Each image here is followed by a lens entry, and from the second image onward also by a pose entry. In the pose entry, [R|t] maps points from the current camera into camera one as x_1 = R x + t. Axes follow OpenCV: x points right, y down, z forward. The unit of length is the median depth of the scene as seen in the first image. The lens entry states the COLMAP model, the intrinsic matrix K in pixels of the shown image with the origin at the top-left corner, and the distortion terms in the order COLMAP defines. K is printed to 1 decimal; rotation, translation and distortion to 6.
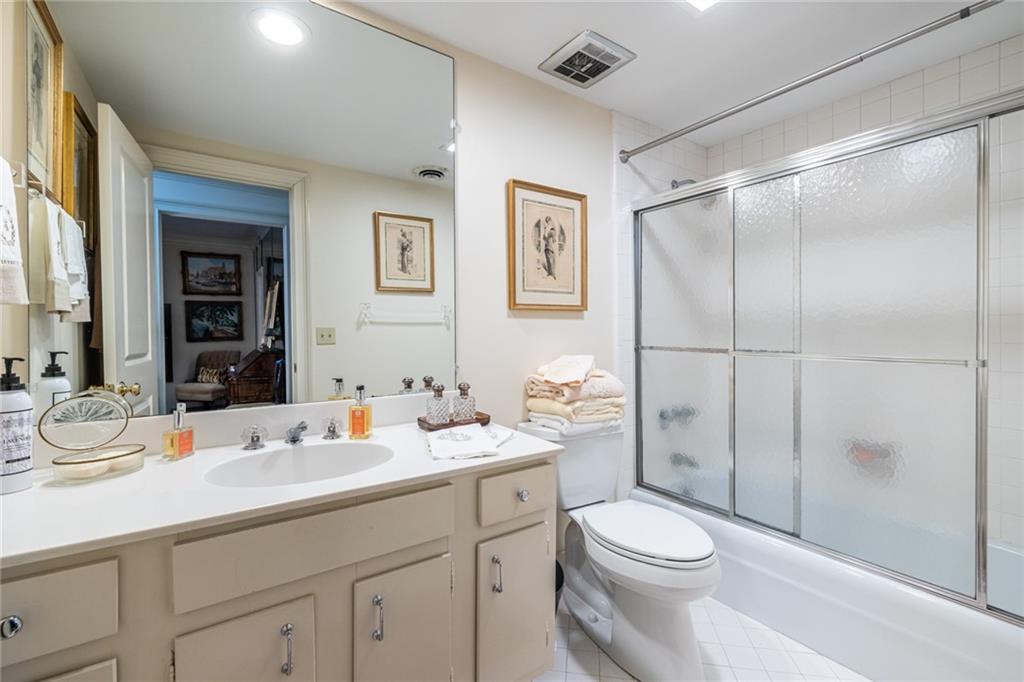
lens RADIAL K [[440.7, 0, 511.3], [0, 440.7, 335.4], [0, 0, 1]] dist [-0.002483, 0.000416]
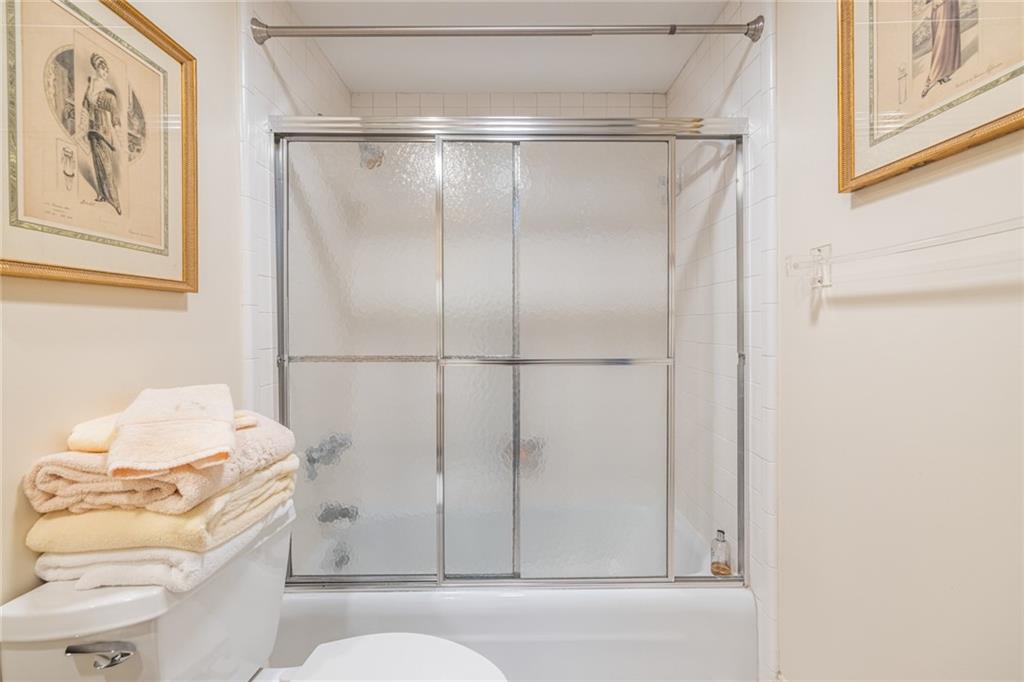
lens RADIAL K [[440.7, 0, 520.1], [0, 440.7, 328.8], [0, 0, 1]] dist [-0.002483, 0.000416]
pose [[0.566497, -0.004851, 0.824050, -0.032161], [0.011855, 0.999927, -0.002263, -0.011158], [-0.823979, 0.011051, 0.566513, 0.456023]]
